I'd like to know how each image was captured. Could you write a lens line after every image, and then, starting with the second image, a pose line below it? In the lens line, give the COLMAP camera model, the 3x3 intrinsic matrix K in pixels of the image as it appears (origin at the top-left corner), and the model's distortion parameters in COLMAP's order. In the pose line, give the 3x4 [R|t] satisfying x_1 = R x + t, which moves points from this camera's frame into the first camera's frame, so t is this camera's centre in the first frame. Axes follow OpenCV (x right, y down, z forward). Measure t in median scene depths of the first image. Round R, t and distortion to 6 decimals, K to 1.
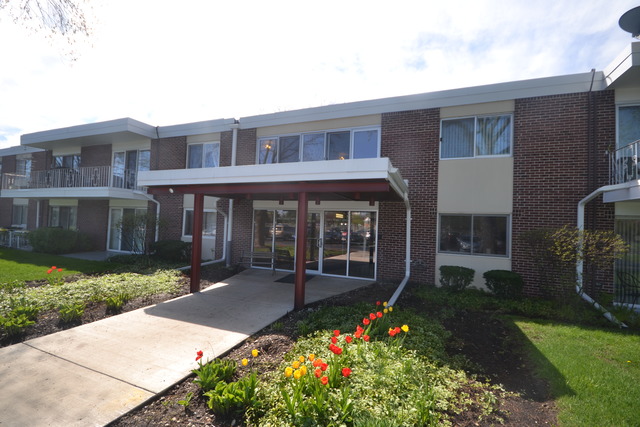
lens RADIAL K [[283.9, 0, 319.8], [0, 283.9, 213.5], [0, 0, 1]] dist [0.001922, -0.007133]
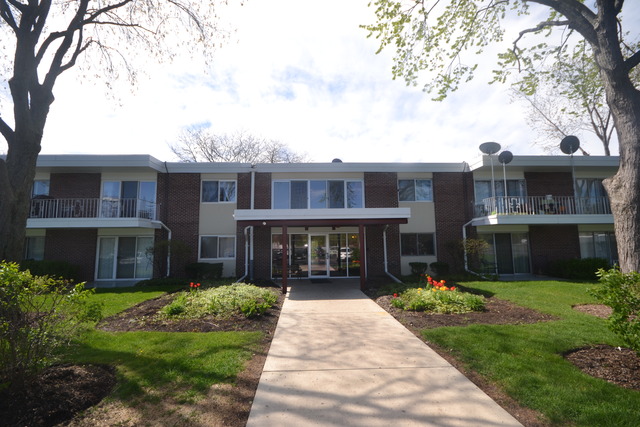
lens RADIAL K [[283.9, 0, 315.5], [0, 283.9, 212.8], [0, 0, 1]] dist [0.001922, -0.007133]
pose [[0.911377, -0.001589, 0.411570, -0.568734], [0.030479, 0.997507, -0.063641, -0.022777], [-0.410443, 0.070545, 0.909153, -0.272457]]
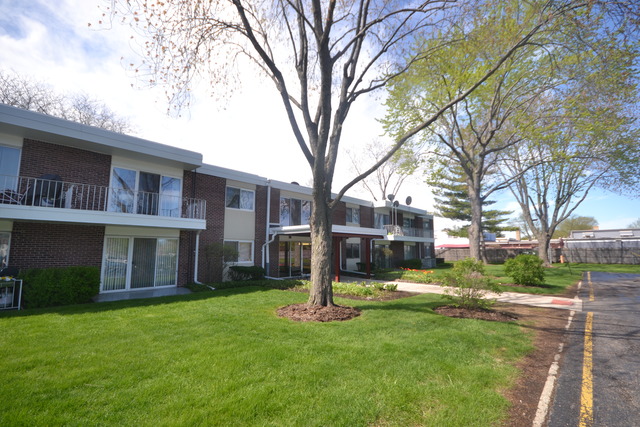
lens RADIAL K [[283.9, 0, 322.7], [0, 283.9, 216.1], [0, 0, 1]] dist [0.001922, -0.007133]
pose [[0.354839, 0.078113, 0.931659, -1.563496], [-0.019779, 0.996908, -0.076051, -0.036289], [-0.934718, 0.008558, 0.355287, 0.215994]]
